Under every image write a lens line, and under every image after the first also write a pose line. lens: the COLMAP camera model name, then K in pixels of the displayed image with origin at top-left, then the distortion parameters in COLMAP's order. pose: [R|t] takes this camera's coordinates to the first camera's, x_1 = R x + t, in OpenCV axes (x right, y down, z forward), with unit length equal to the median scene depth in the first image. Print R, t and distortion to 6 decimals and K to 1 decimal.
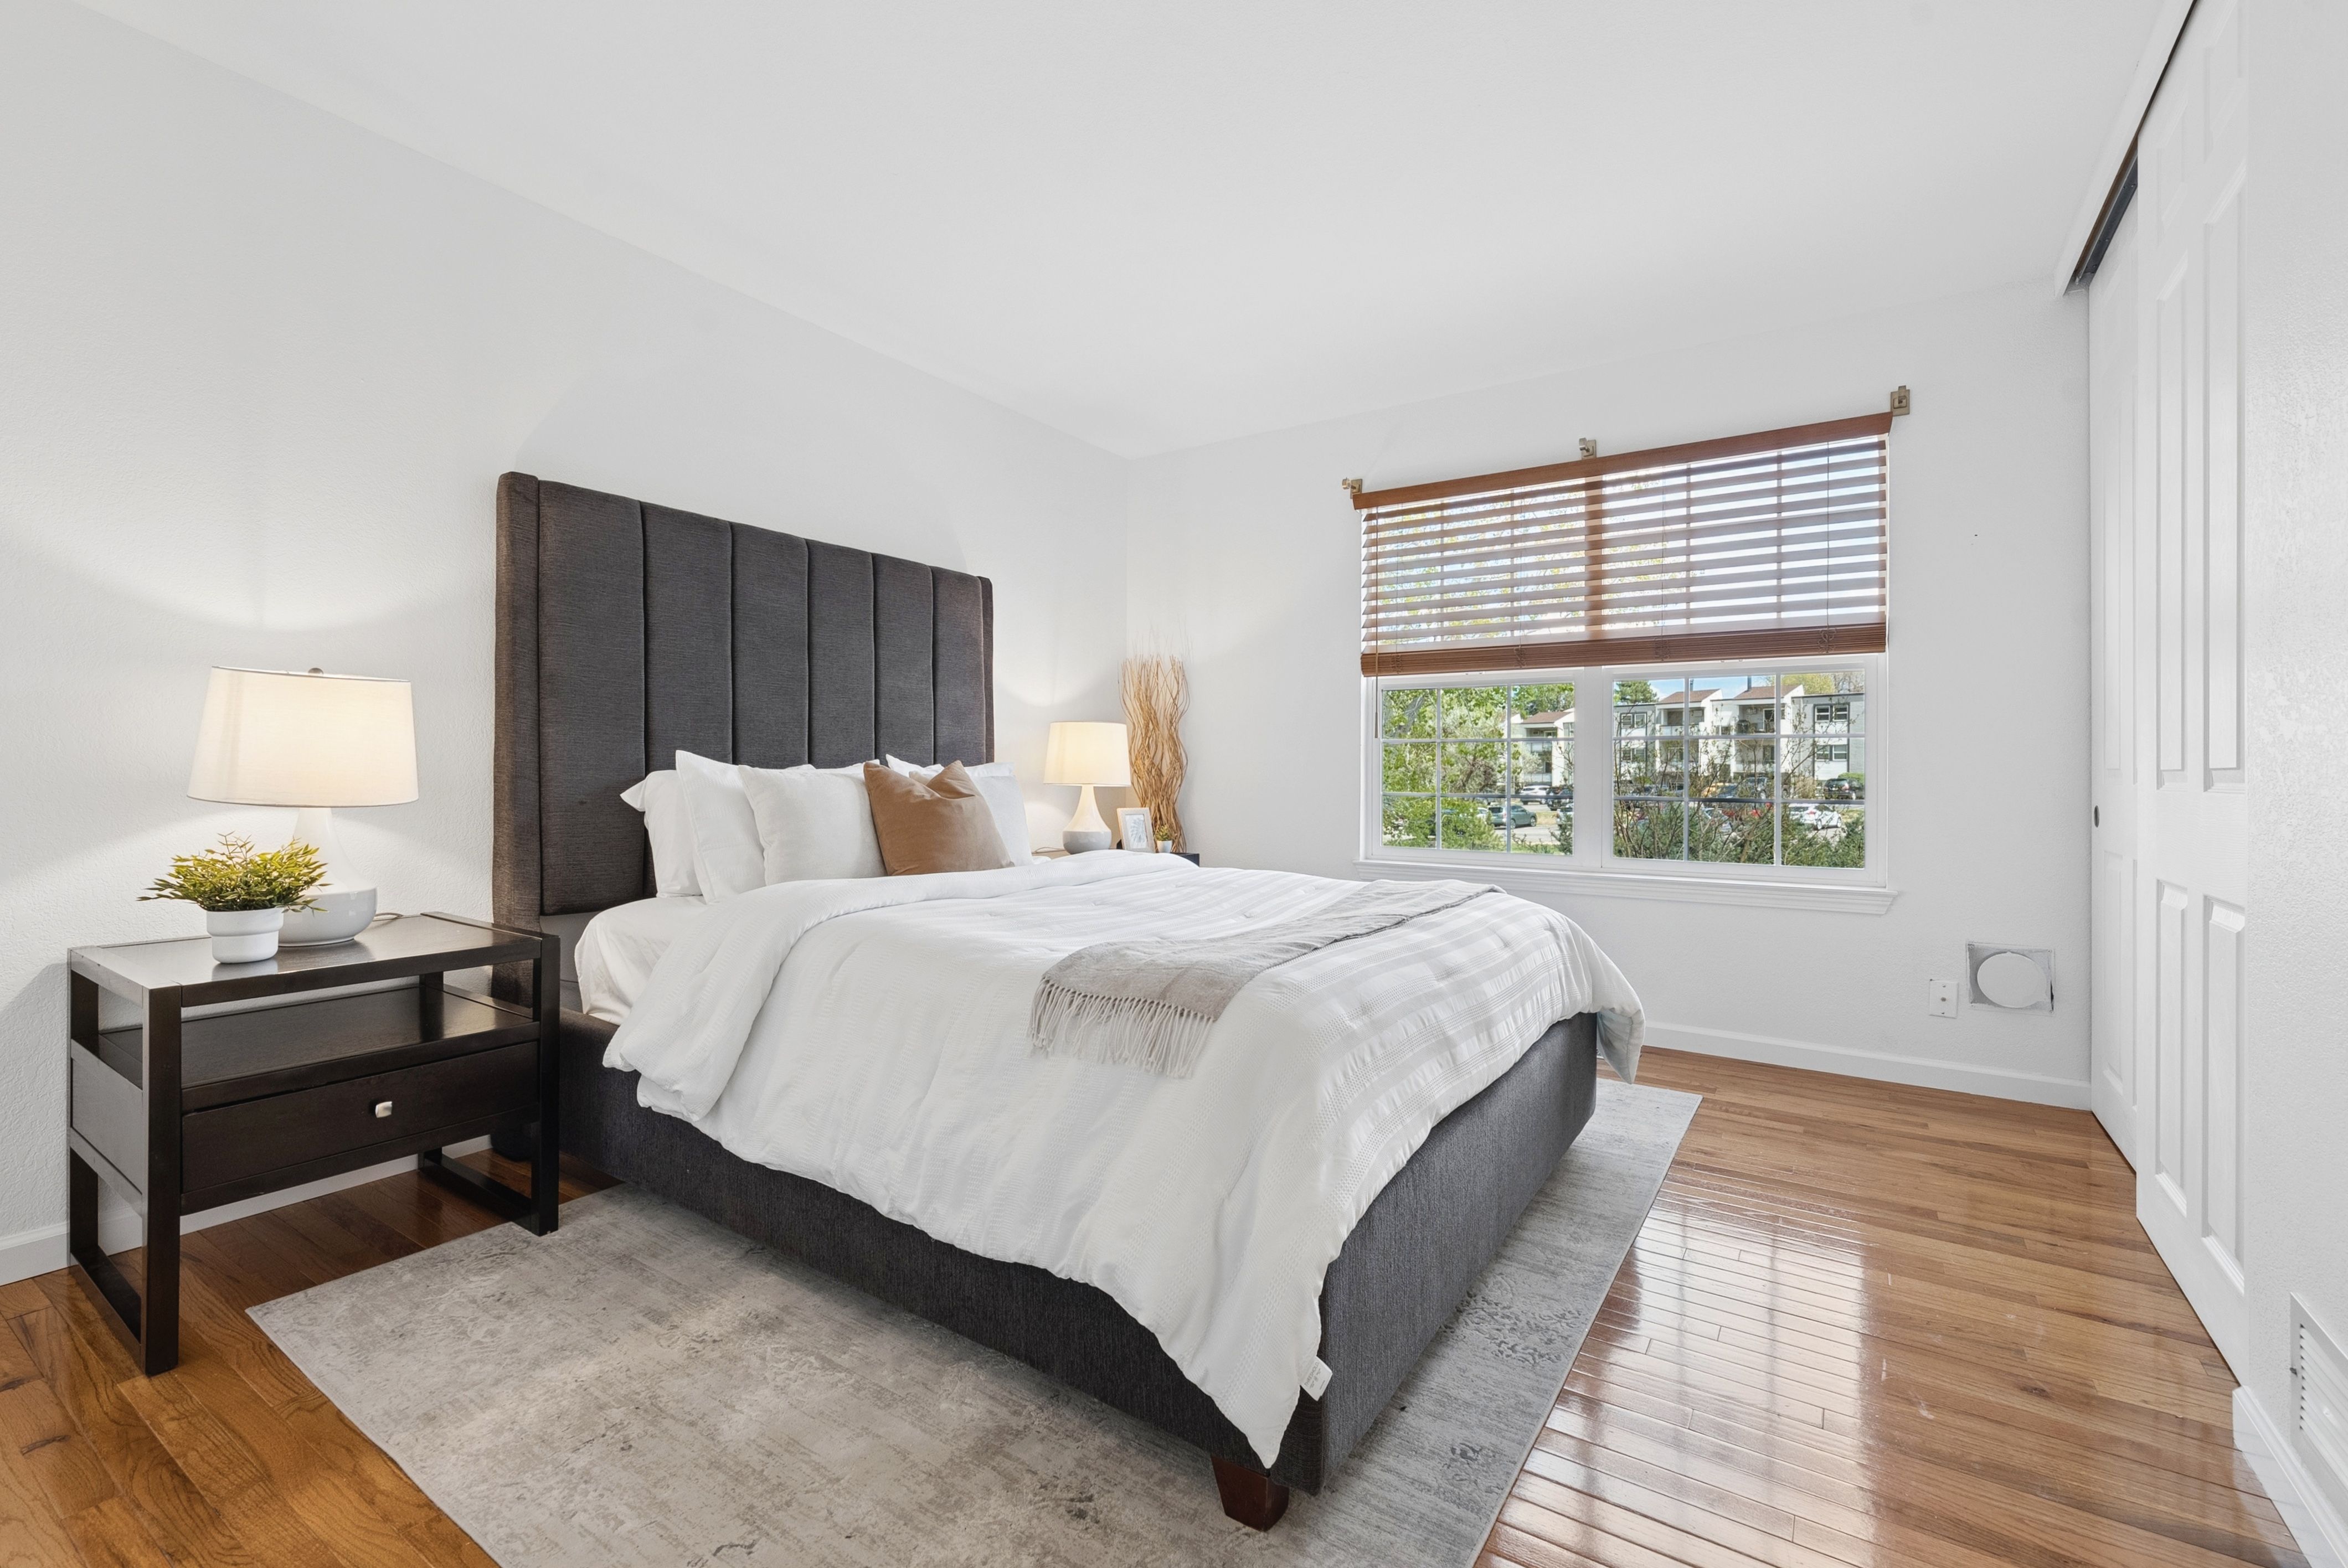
lens RADIAL K [[983.4, 0, 1189.2], [0, 983.4, 784.0], [0, 0, 1]] dist [0.000932, 0.000266]
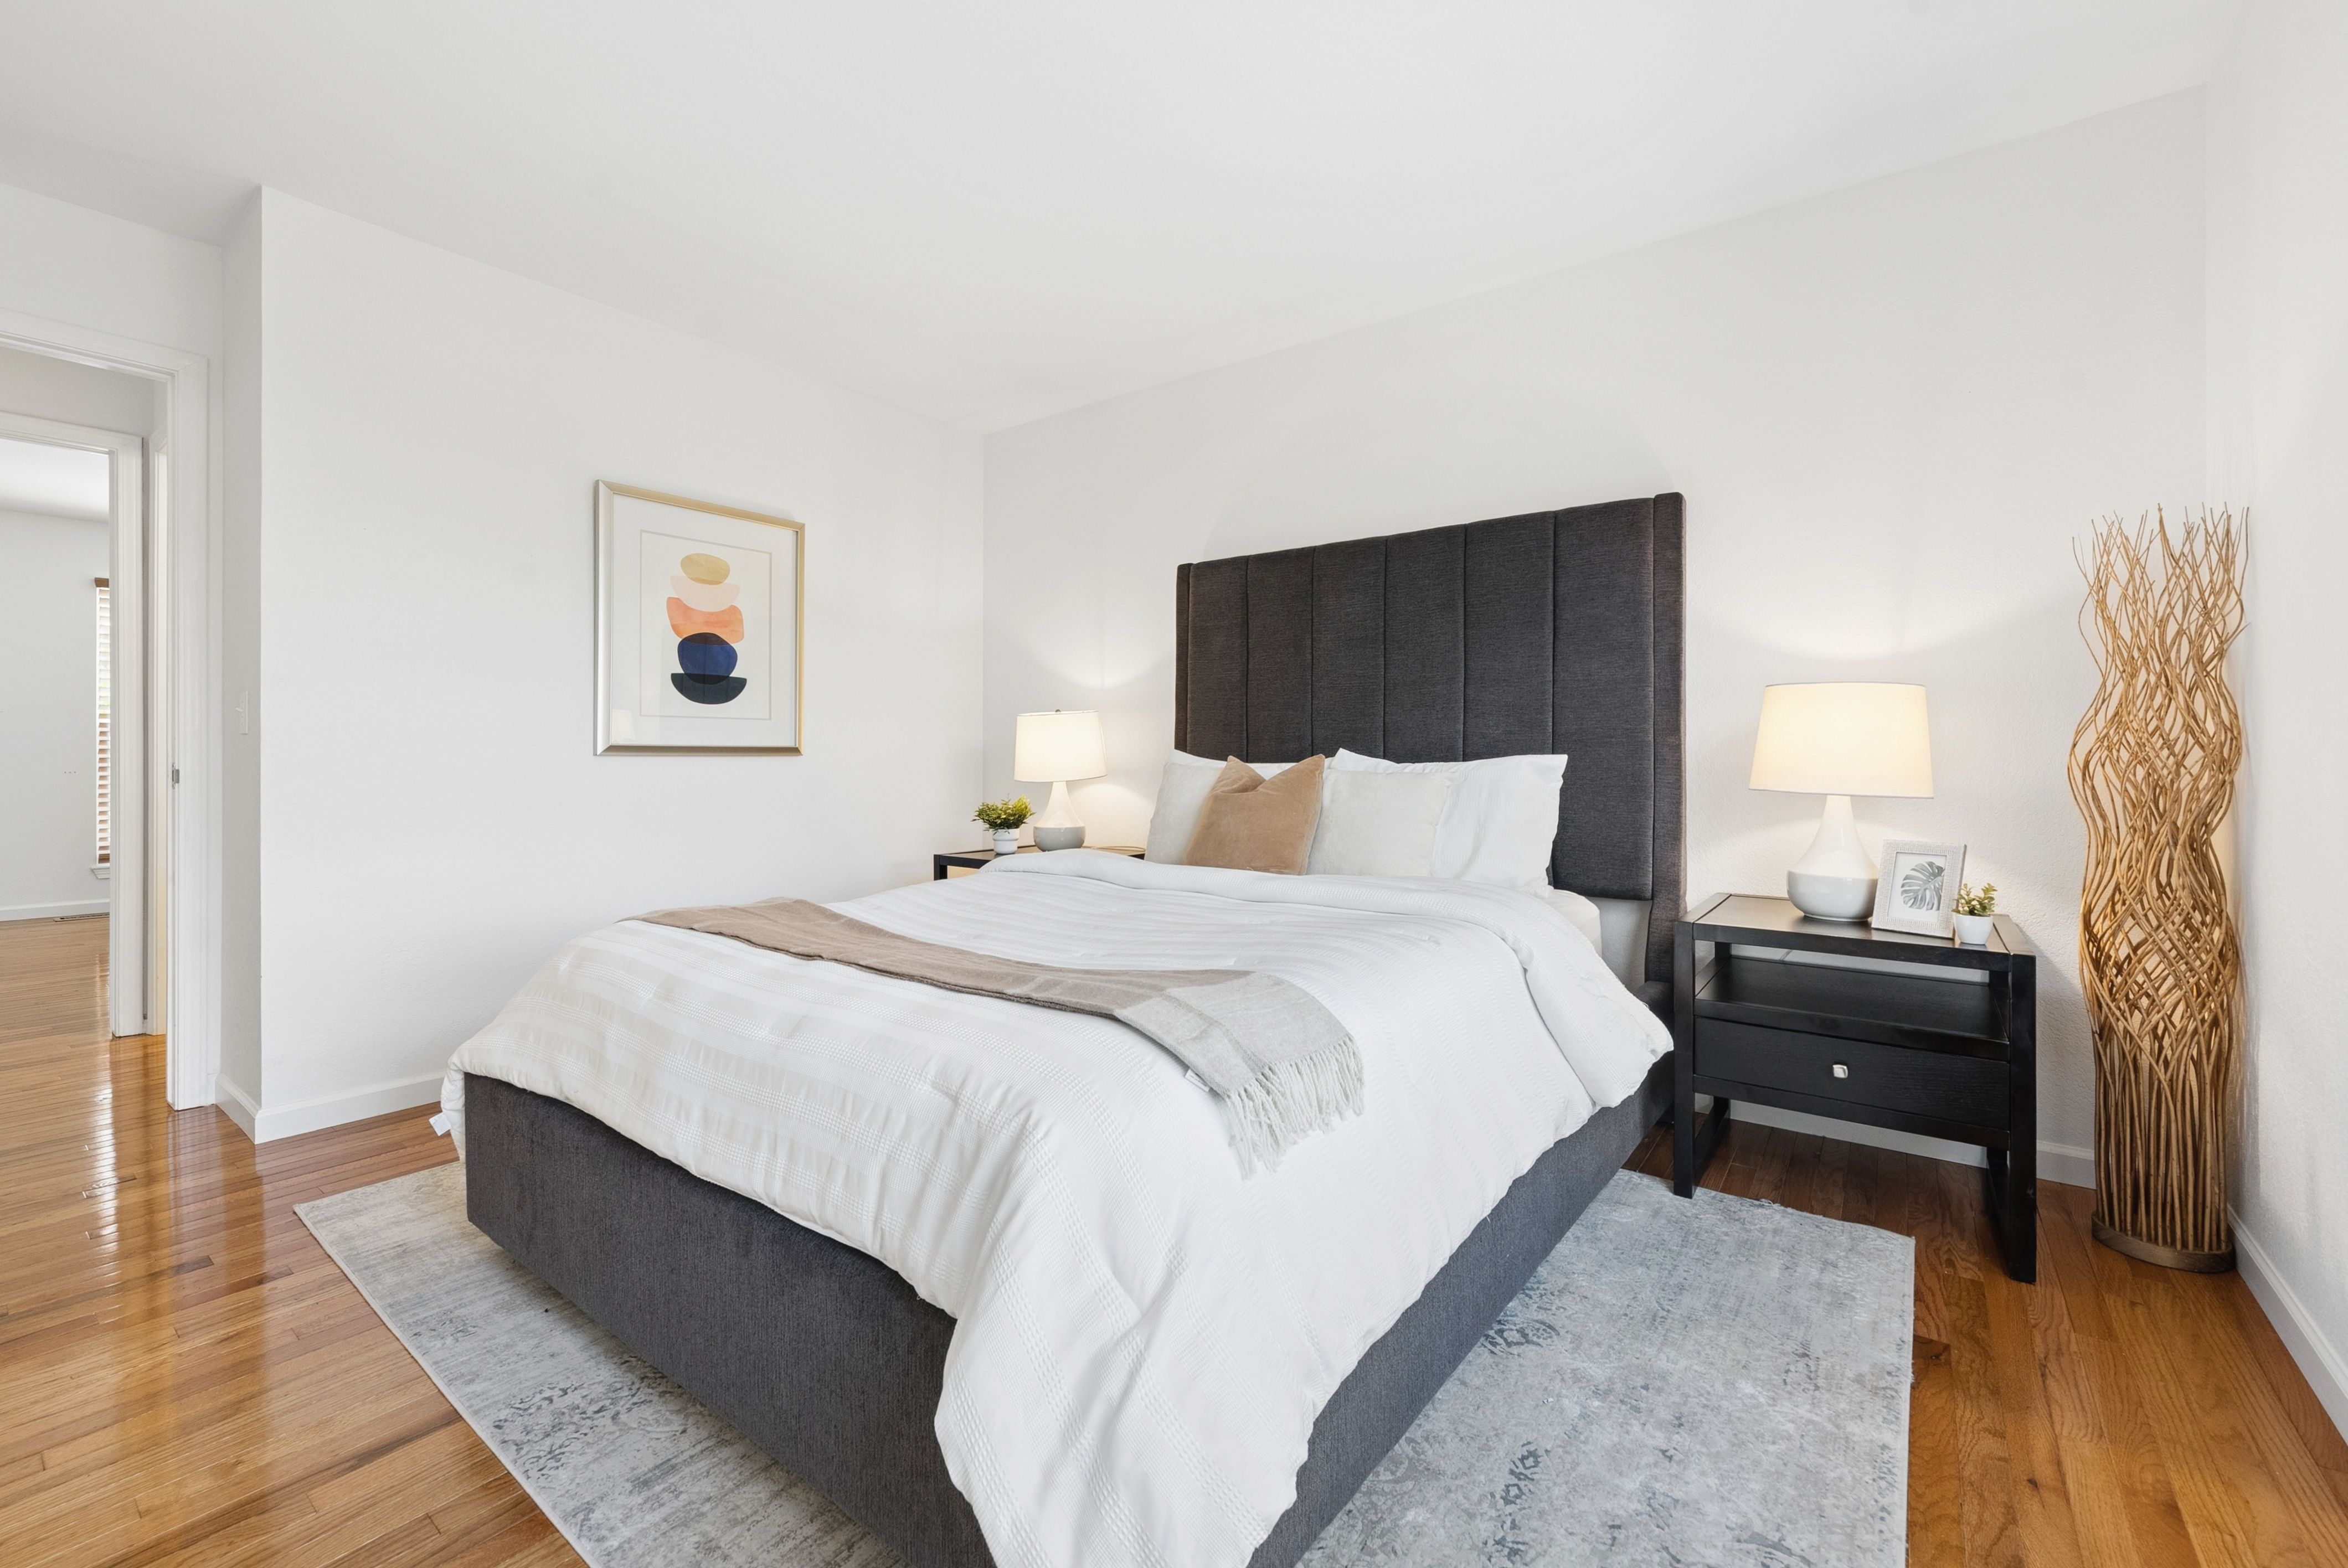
lens RADIAL K [[983.4, 0, 1189.2], [0, 983.4, 784.0], [0, 0, 1]] dist [0.000932, 0.000266]
pose [[-0.054616, 0.025499, -0.998182, 0.620792], [-0.019963, 0.999446, 0.026624, -0.017560], [0.998308, 0.021380, -0.054077, 0.845720]]
